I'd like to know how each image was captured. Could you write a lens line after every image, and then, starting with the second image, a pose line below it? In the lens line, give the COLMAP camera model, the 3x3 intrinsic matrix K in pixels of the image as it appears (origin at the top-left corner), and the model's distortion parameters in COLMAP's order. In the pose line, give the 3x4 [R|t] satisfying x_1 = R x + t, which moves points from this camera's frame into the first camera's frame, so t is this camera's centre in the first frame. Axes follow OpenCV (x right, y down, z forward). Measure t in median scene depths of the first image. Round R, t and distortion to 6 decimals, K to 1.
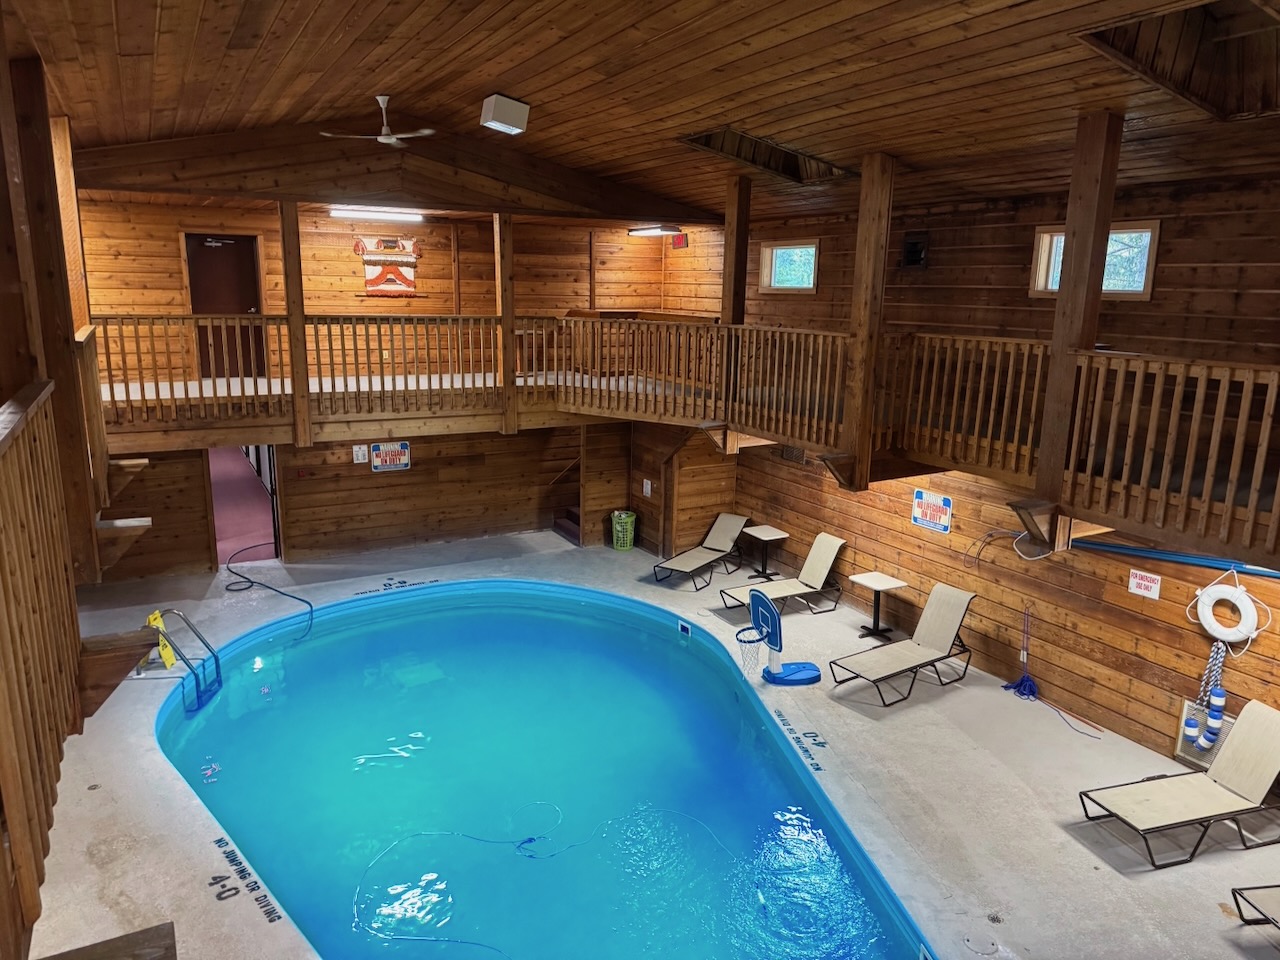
lens RADIAL K [[907.4, 0, 640.0], [0, 907.4, 480.0], [0, 0, 1]] dist [0.052372, -0.069199]
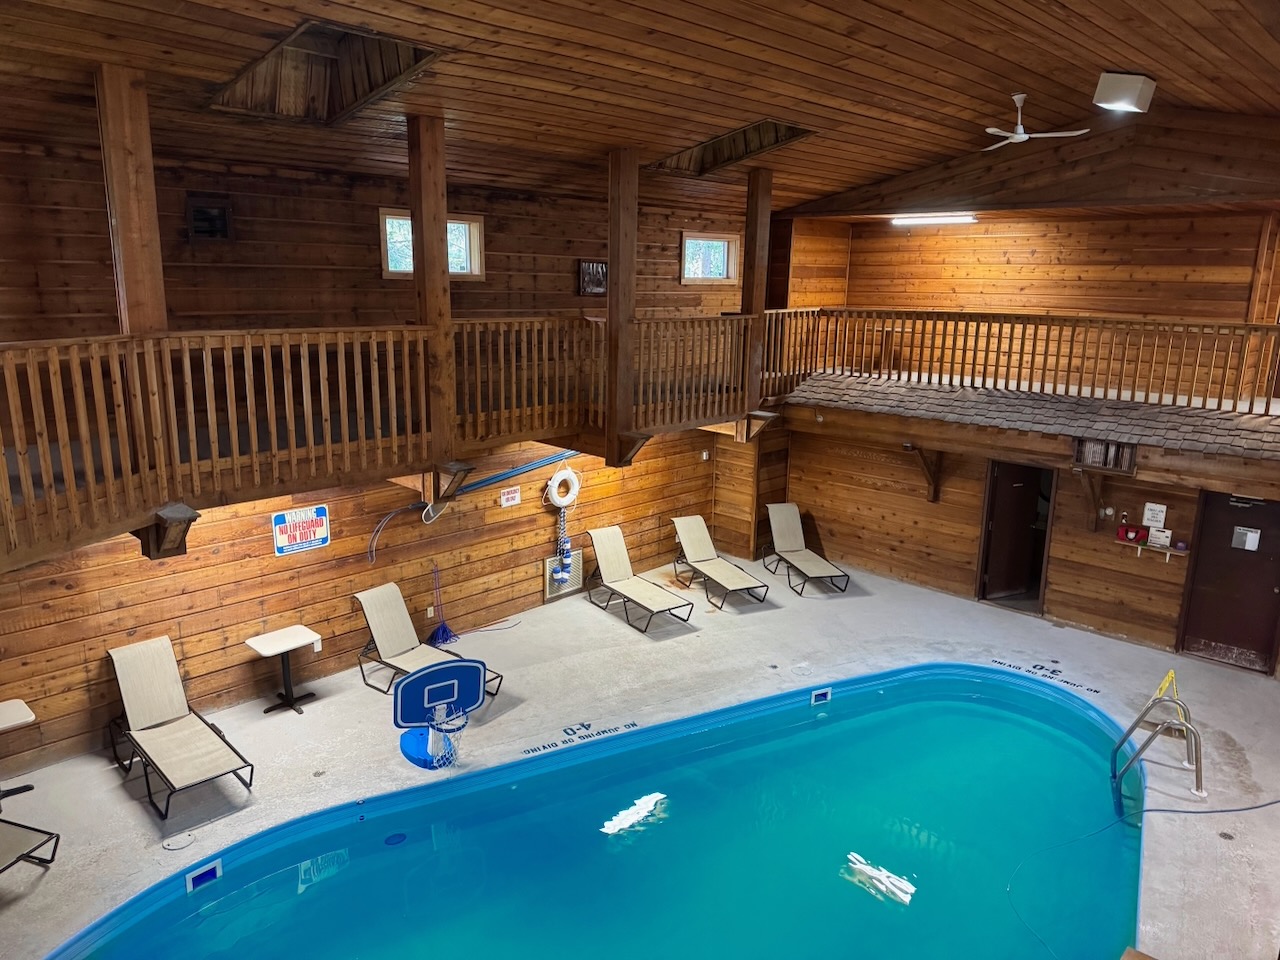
lens RADIAL K [[892.6, 0, 640.0], [0, 892.6, 480.0], [0, 0, 1]] dist [0.126296, -0.195820]
pose [[-0.309930, -0.232099, 0.921994, -0.674230], [0.180388, 0.937776, 0.296710, -0.251654], [-0.933490, 0.258276, -0.248777, 1.106184]]
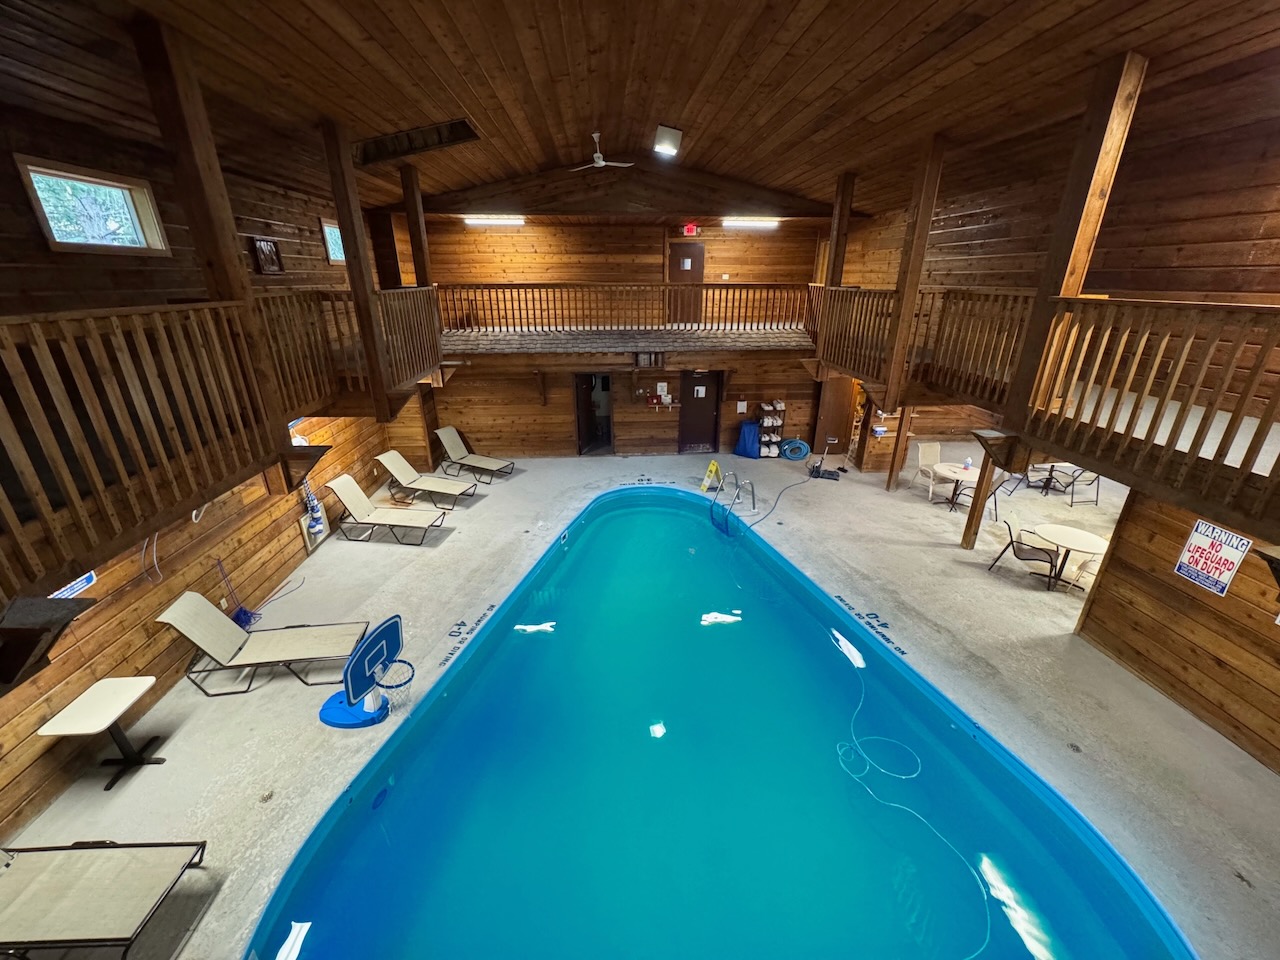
lens RADIAL K [[512.0, 0, 640.0], [0, 512.0, 480.0], [0, 0, 1]] dist [0.002405, 0.000101]
pose [[-0.912676, -0.166600, 0.373186, -0.267536], [0.071823, 0.833542, 0.547767, -0.257842], [-0.402324, 0.526737, -0.748788, 1.315377]]
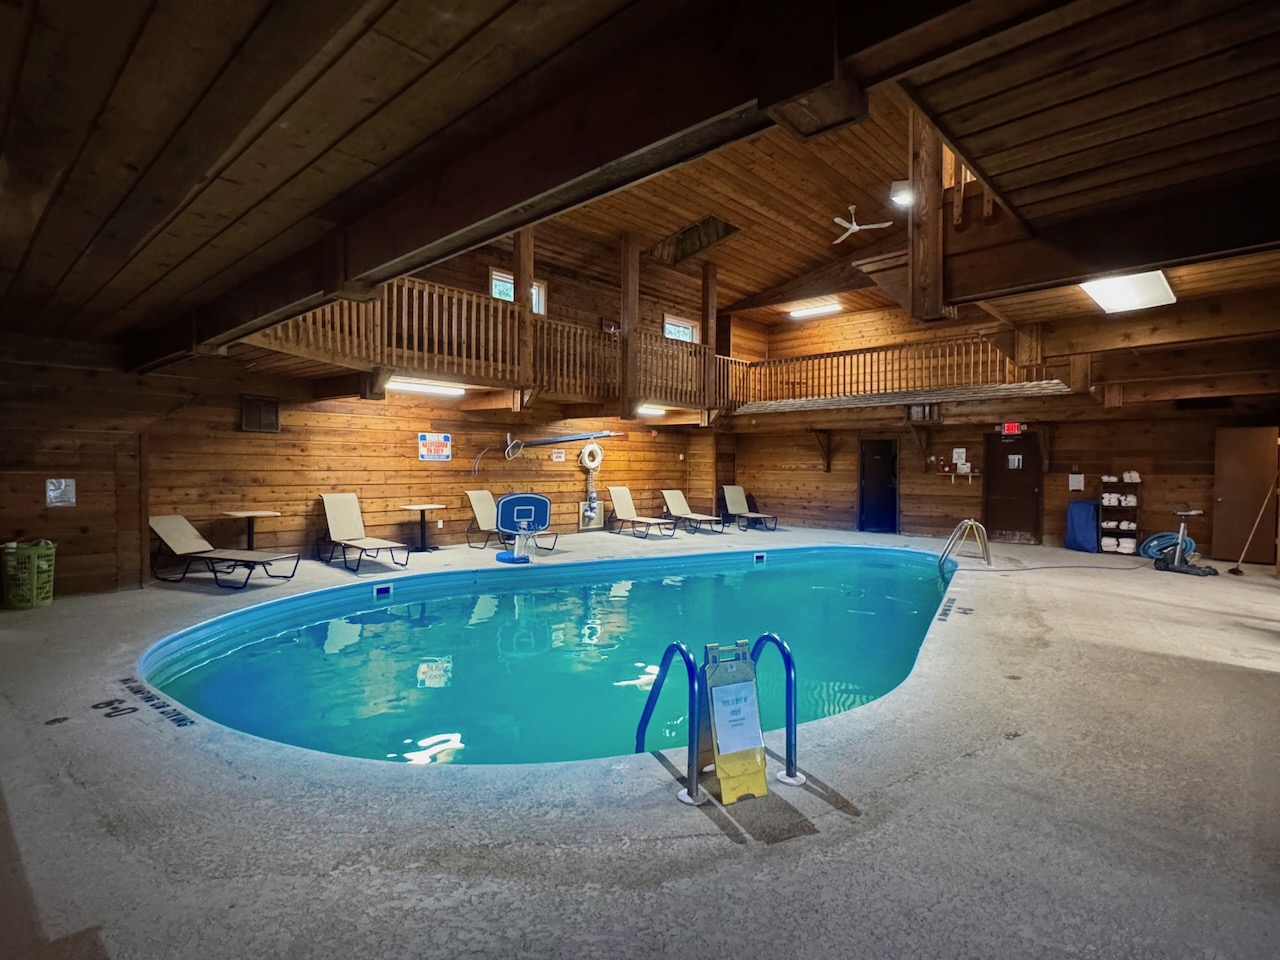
lens RADIAL K [[660.3, 0, 641.1], [0, 660.3, 482.5], [0, 0, 1]] dist [0.003480, -0.000811]
pose [[-0.327411, -0.040631, 0.944008, -0.899864], [0.188407, 0.976205, 0.107362, 0.045742], [-0.925908, 0.213010, -0.311965, 1.267522]]
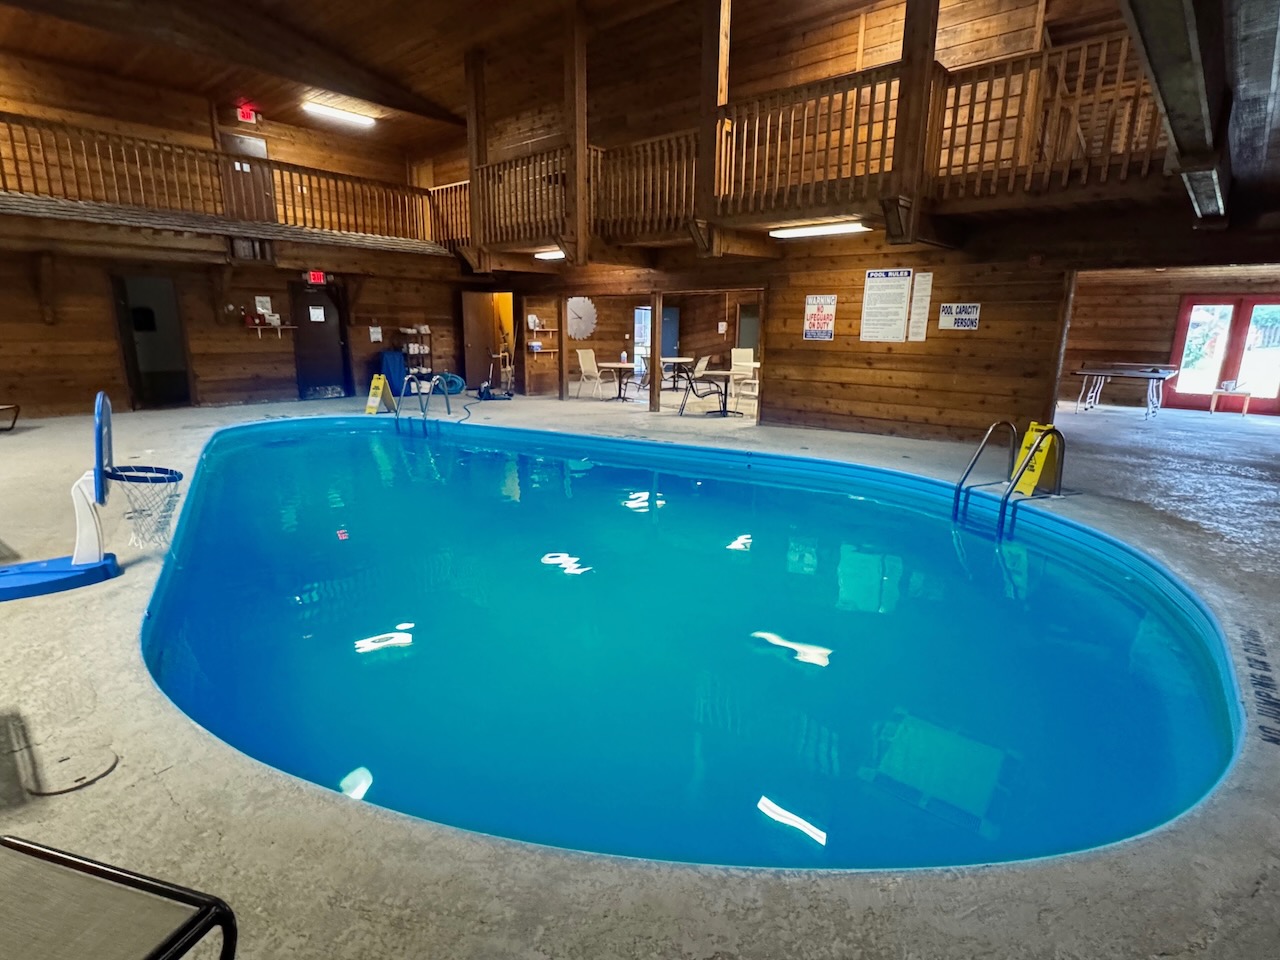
lens RADIAL K [[660.3, 0, 641.1], [0, 660.3, 482.5], [0, 0, 1]] dist [0.003480, -0.000811]
pose [[-0.939706, 0.049694, -0.338352, -0.016509], [-0.101448, 0.904344, 0.414572, -0.010681], [0.326589, 0.423901, -0.844777, 1.581629]]
